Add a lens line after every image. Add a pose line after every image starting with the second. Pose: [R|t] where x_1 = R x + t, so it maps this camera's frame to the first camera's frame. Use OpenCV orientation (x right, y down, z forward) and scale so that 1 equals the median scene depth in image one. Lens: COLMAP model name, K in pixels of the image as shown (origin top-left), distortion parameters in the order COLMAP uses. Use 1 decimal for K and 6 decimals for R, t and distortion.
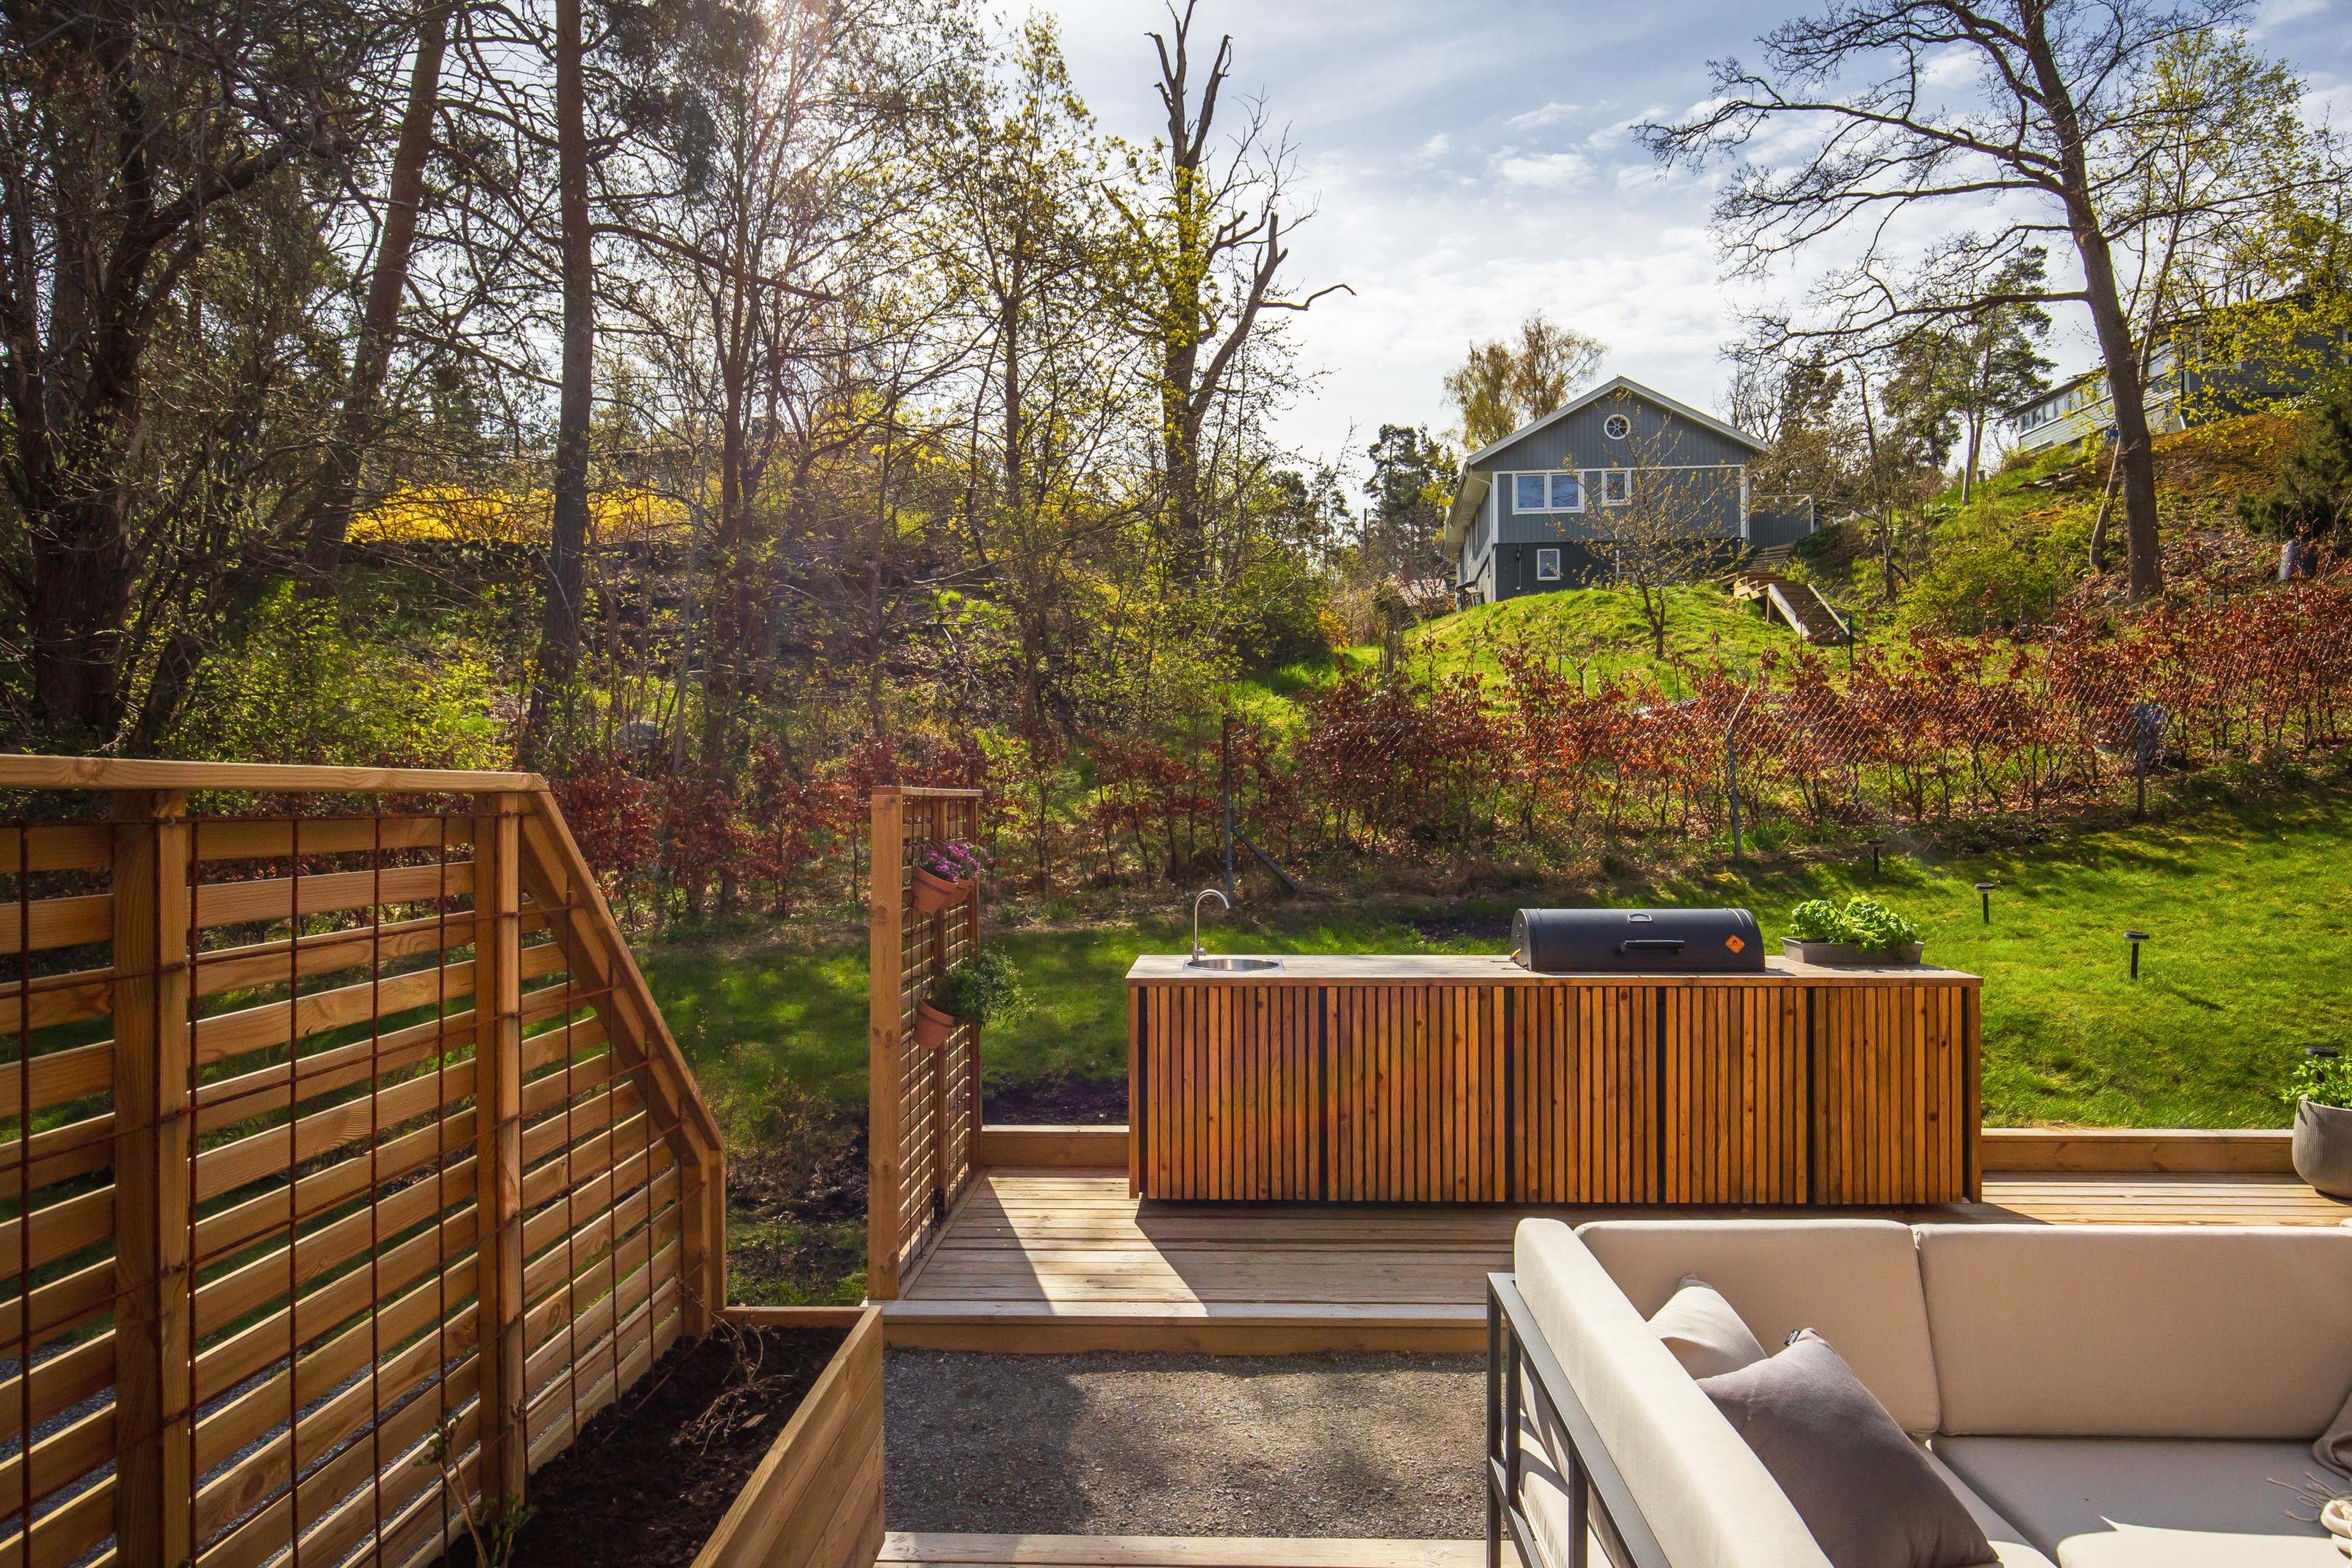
lens RADIAL K [[1405.6, 0, 1174.3], [0, 1405.6, 787.0], [0, 0, 1]] dist [-0.006093, -0.000583]
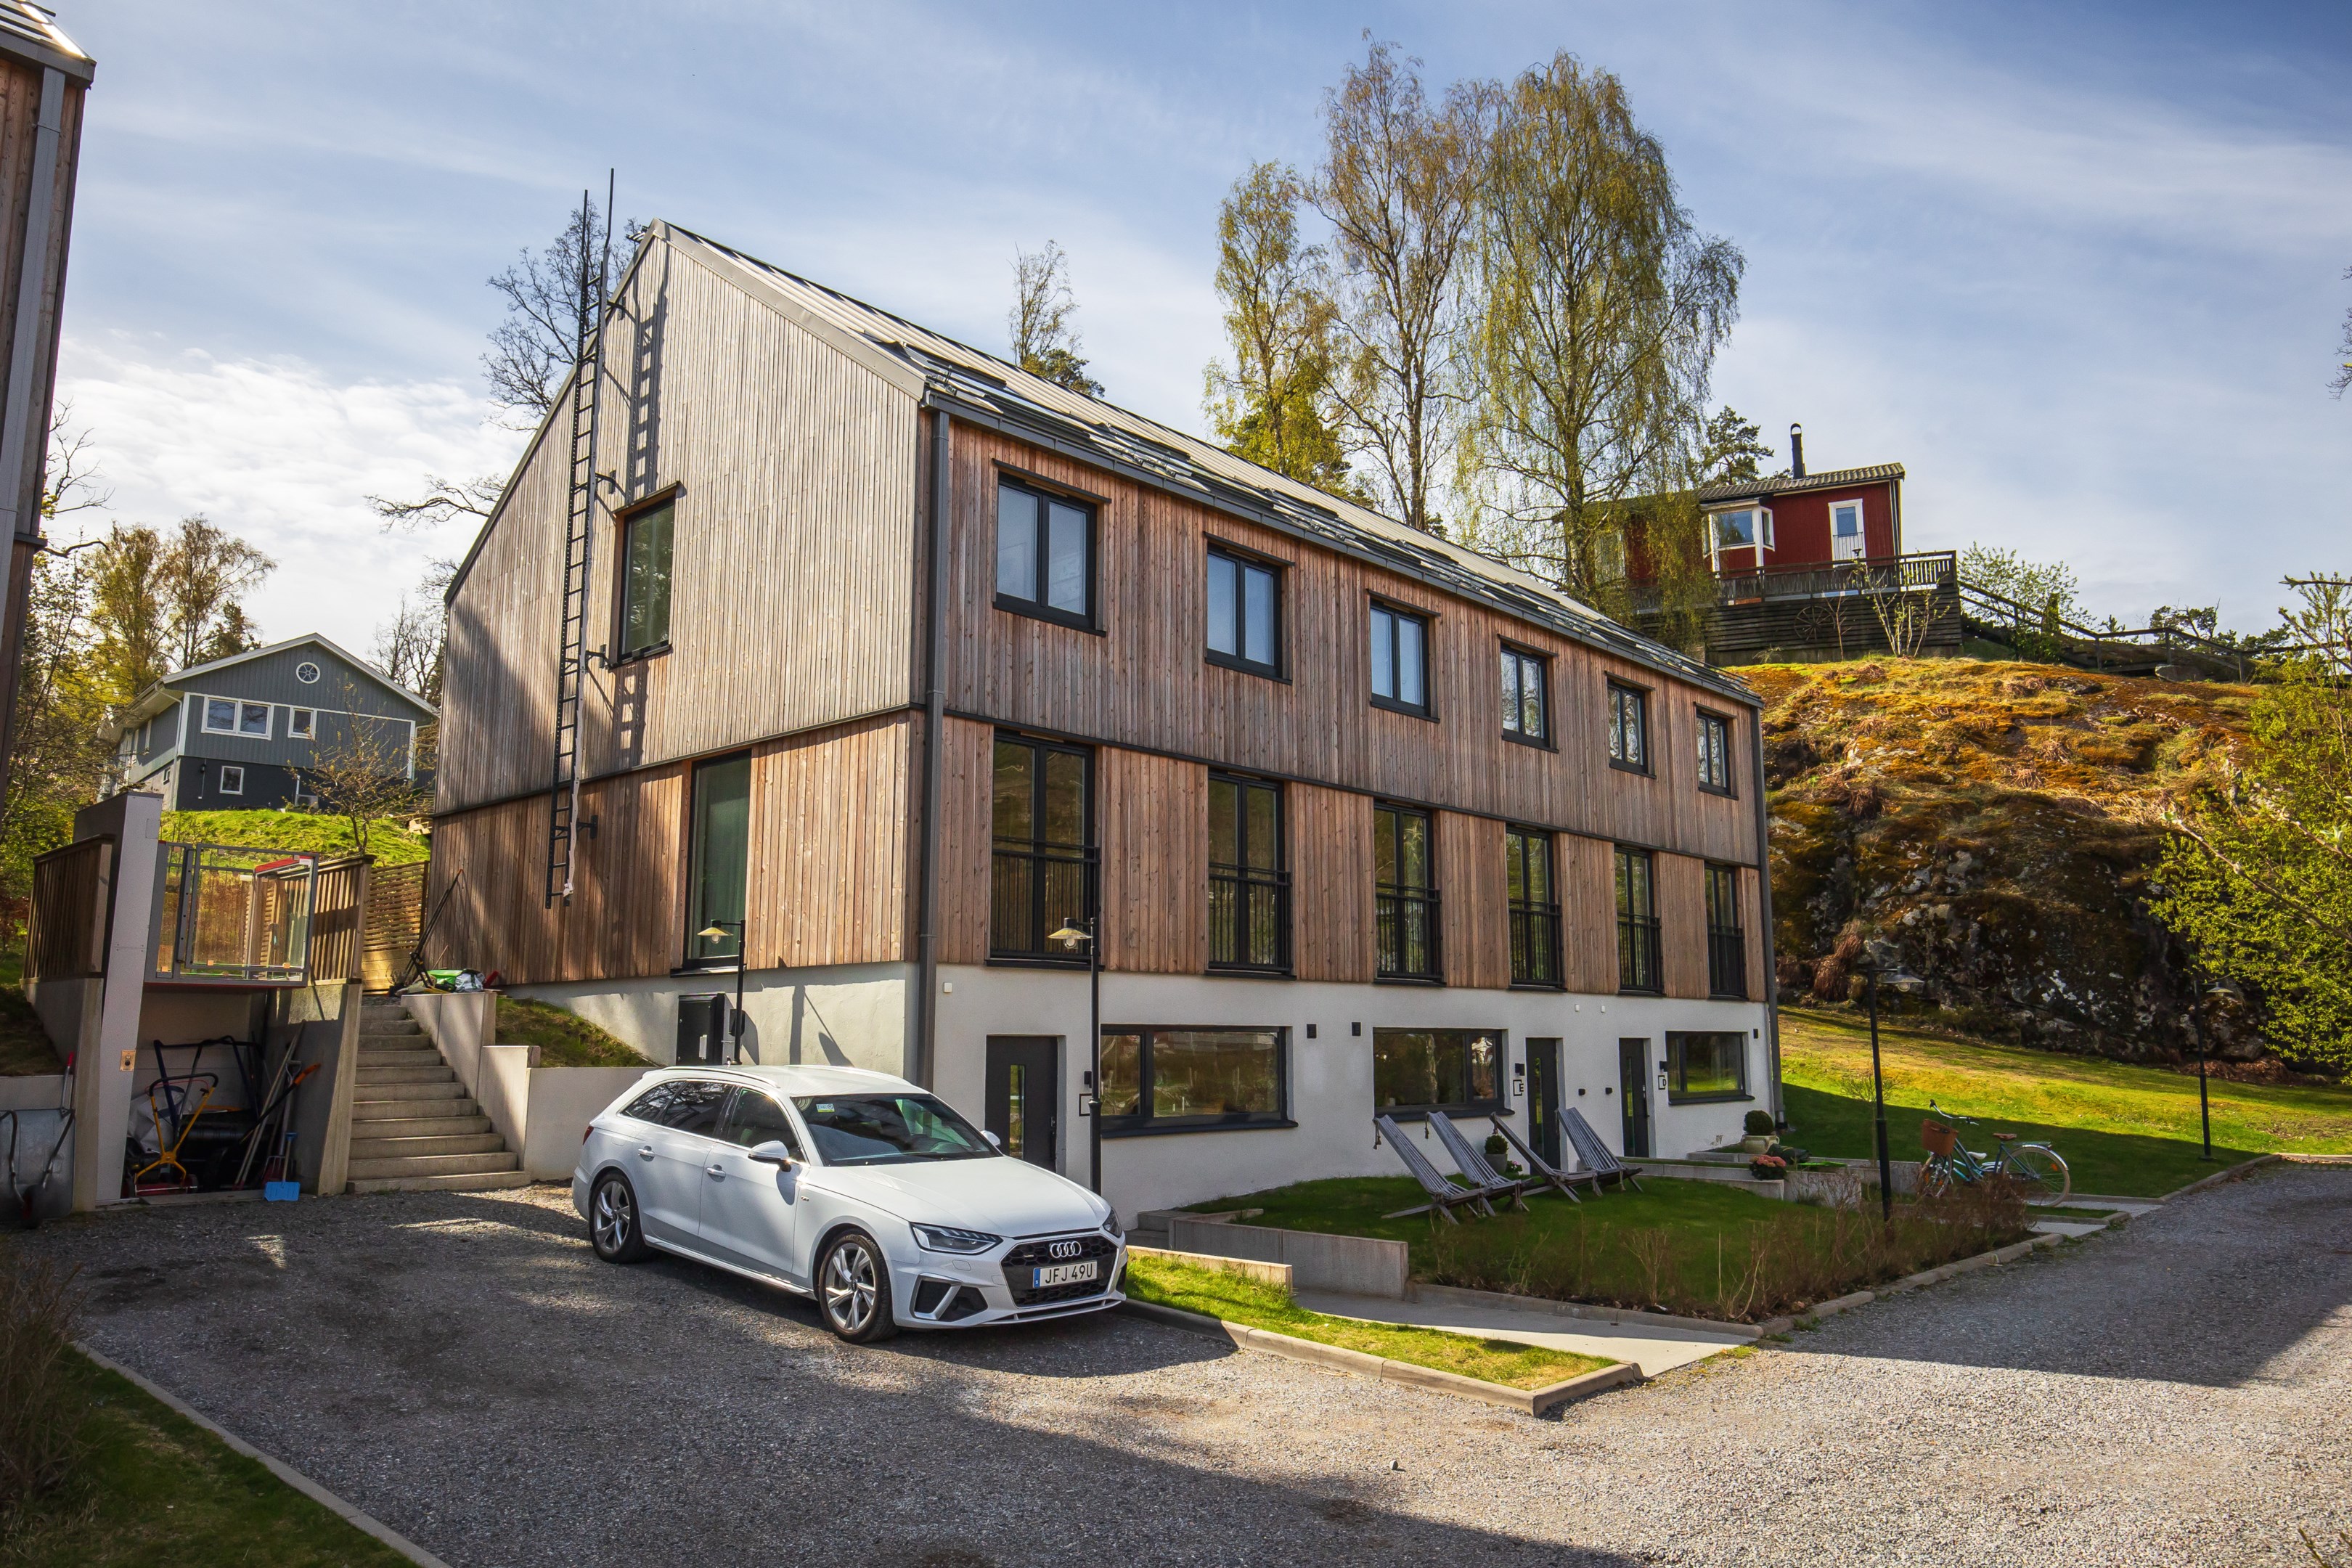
lens RADIAL K [[1605.6, 0, 1181.6], [0, 1605.6, 791.0], [0, 0, 1]] dist [0.008590, 0.002480]
pose [[0.651286, 0.120478, 0.749207, -0.208745], [-0.007697, 0.988314, -0.152237, 0.042931], [-0.758793, 0.093383, 0.644603, -0.422710]]
